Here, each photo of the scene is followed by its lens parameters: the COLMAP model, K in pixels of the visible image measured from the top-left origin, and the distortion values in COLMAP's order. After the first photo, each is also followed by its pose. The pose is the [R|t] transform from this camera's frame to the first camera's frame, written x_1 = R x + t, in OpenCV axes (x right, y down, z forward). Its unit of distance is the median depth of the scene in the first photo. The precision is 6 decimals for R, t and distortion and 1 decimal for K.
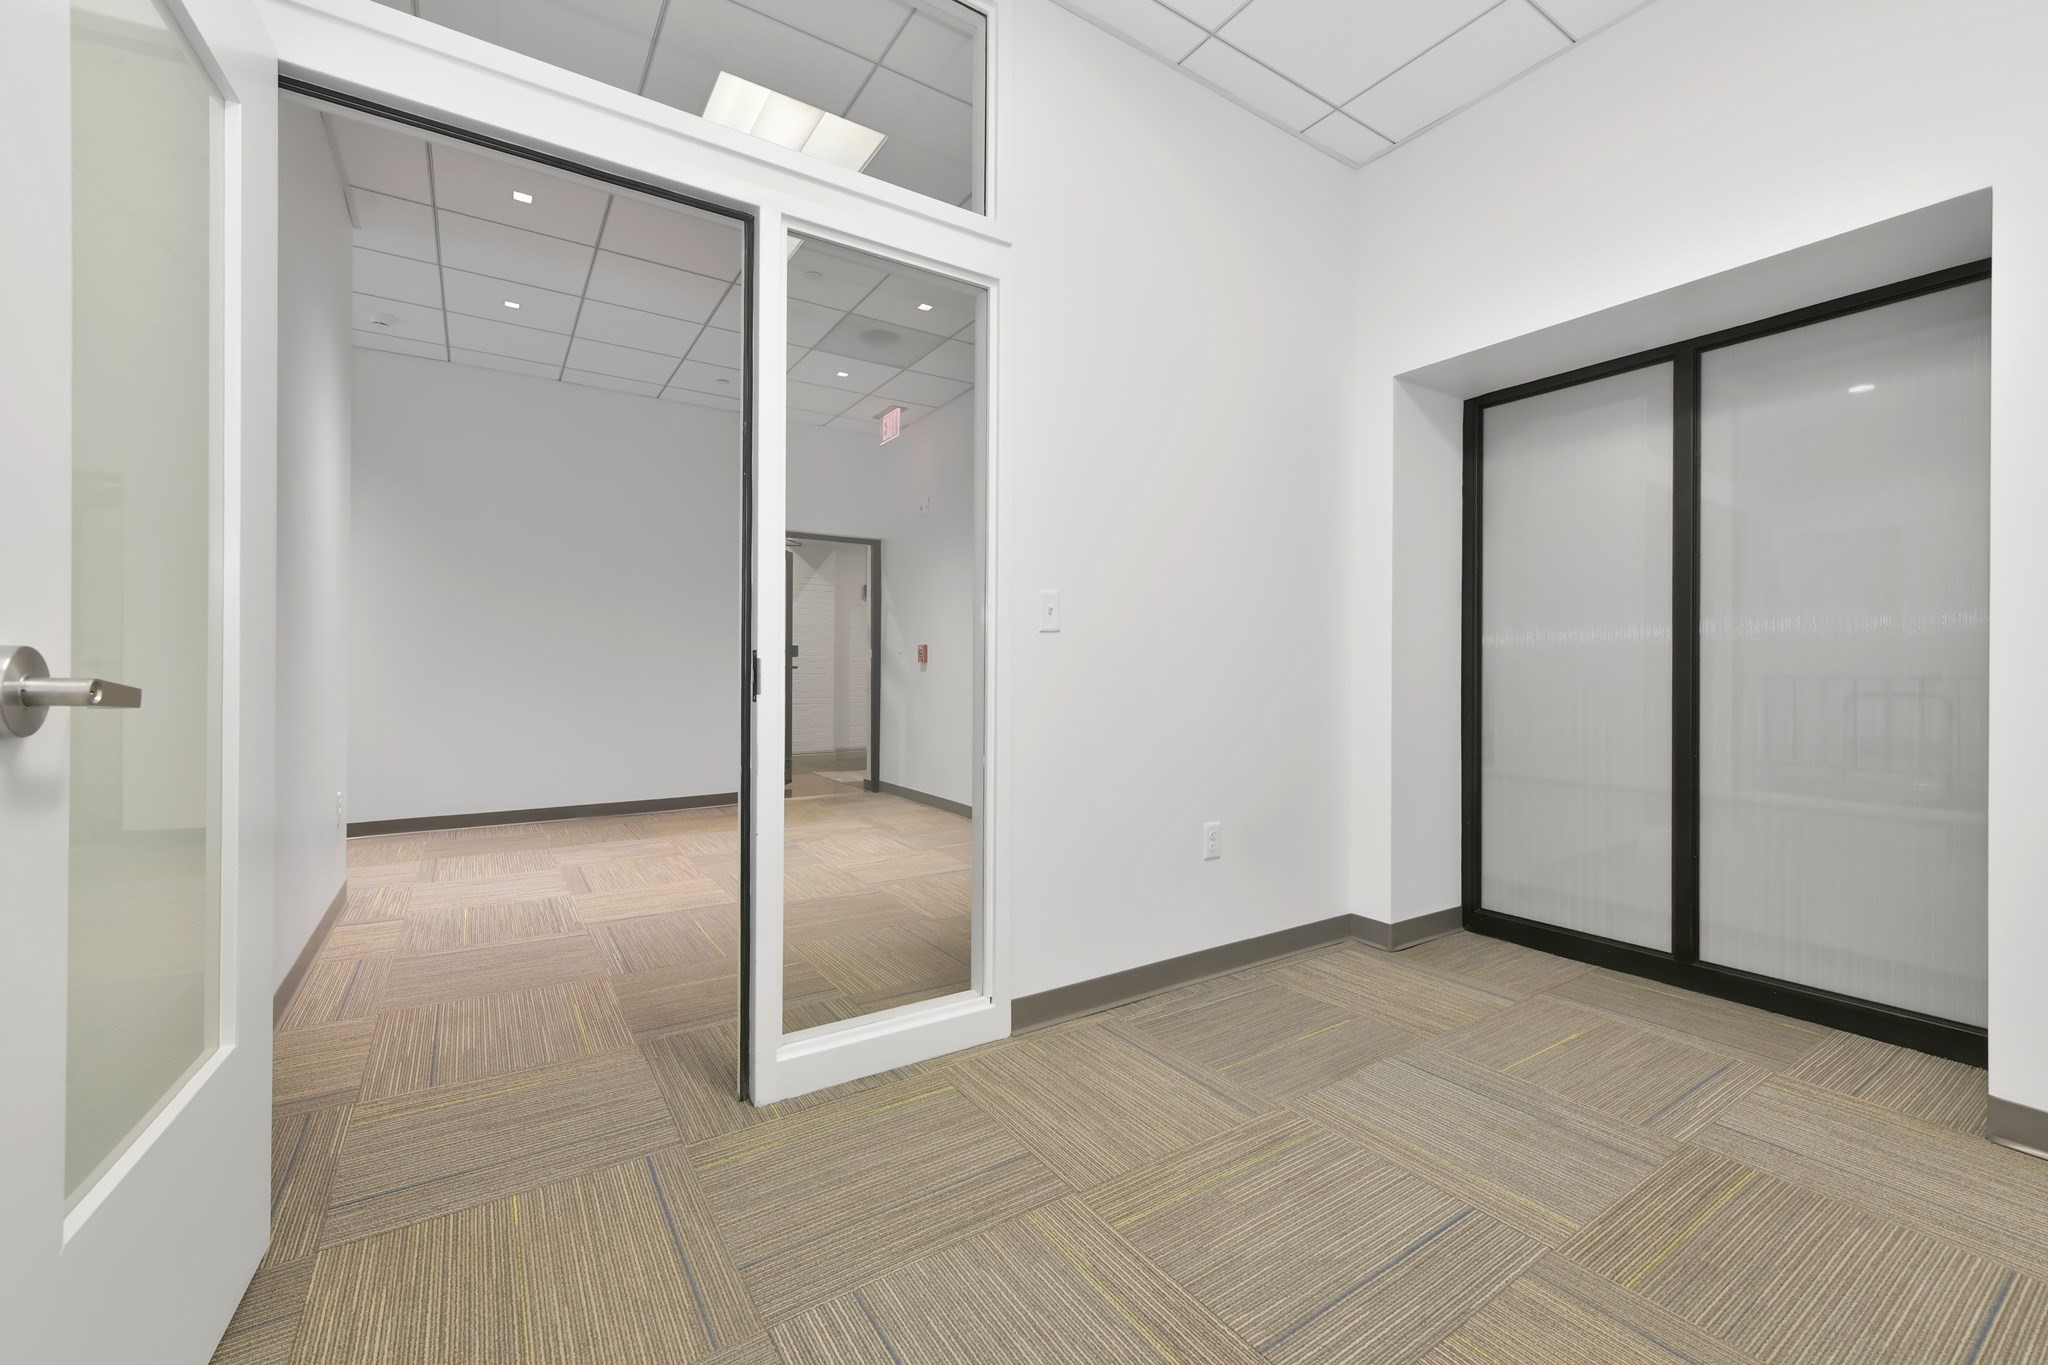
lens RADIAL K [[830.1, 0, 1034.4], [0, 830.1, 669.1], [0, 0, 1]] dist [-0.000541, 0.000220]
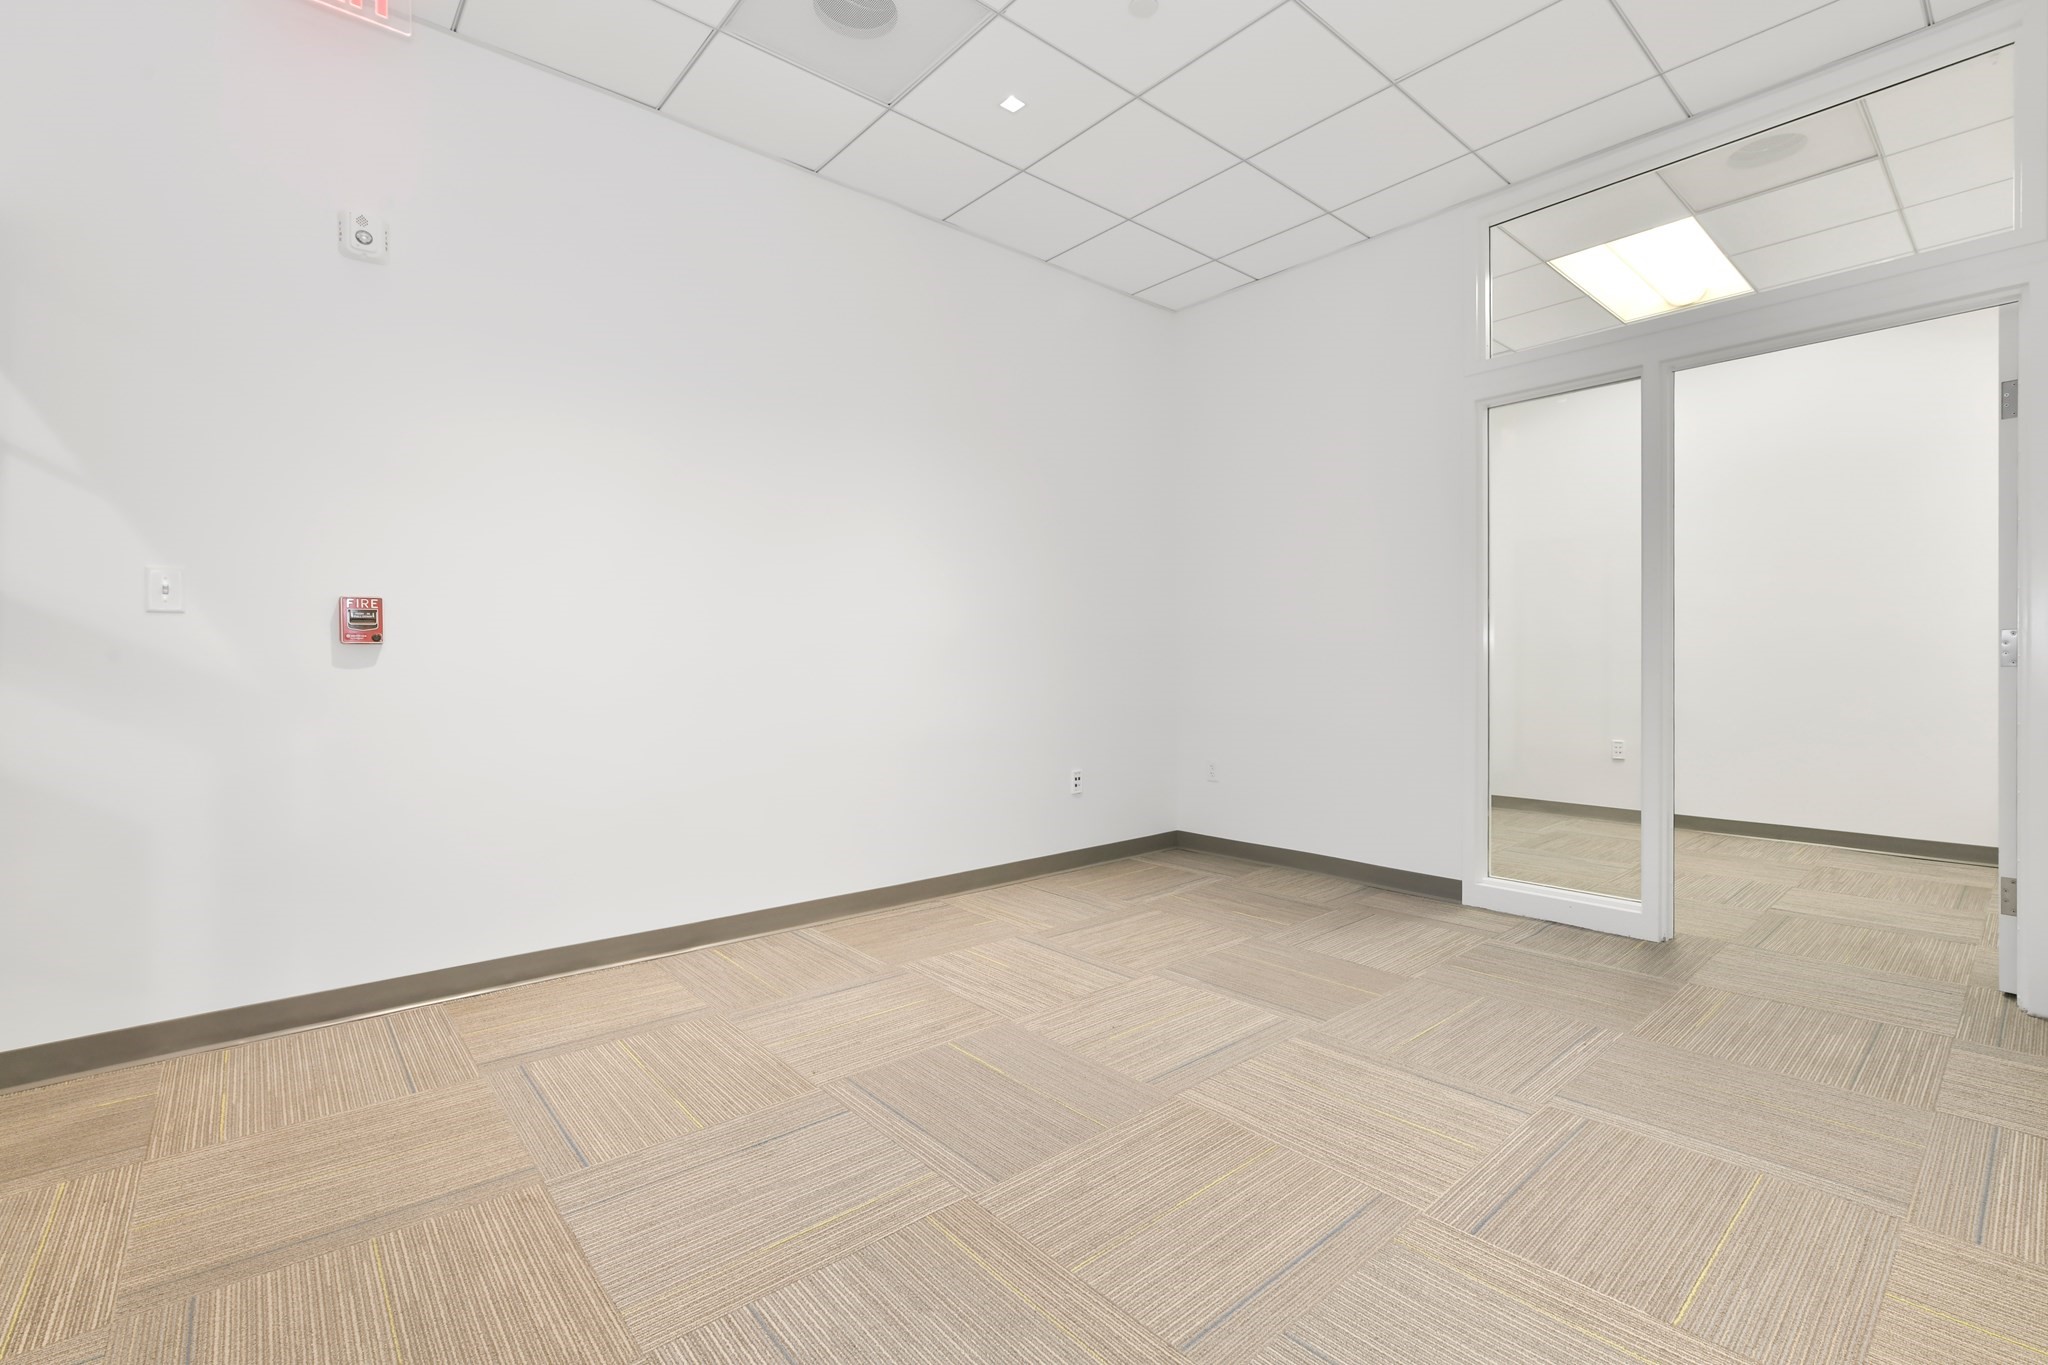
lens RADIAL K [[904.7, 0, 1028.7], [0, 904.7, 665.3], [0, 0, 1]] dist [0.000927, 0.000004]
pose [[-0.124899, -0.006952, 0.992145, -1.498417], [0.000300, 0.999975, 0.007044, -0.003779], [-0.992169, 0.001177, -0.124894, 1.915285]]
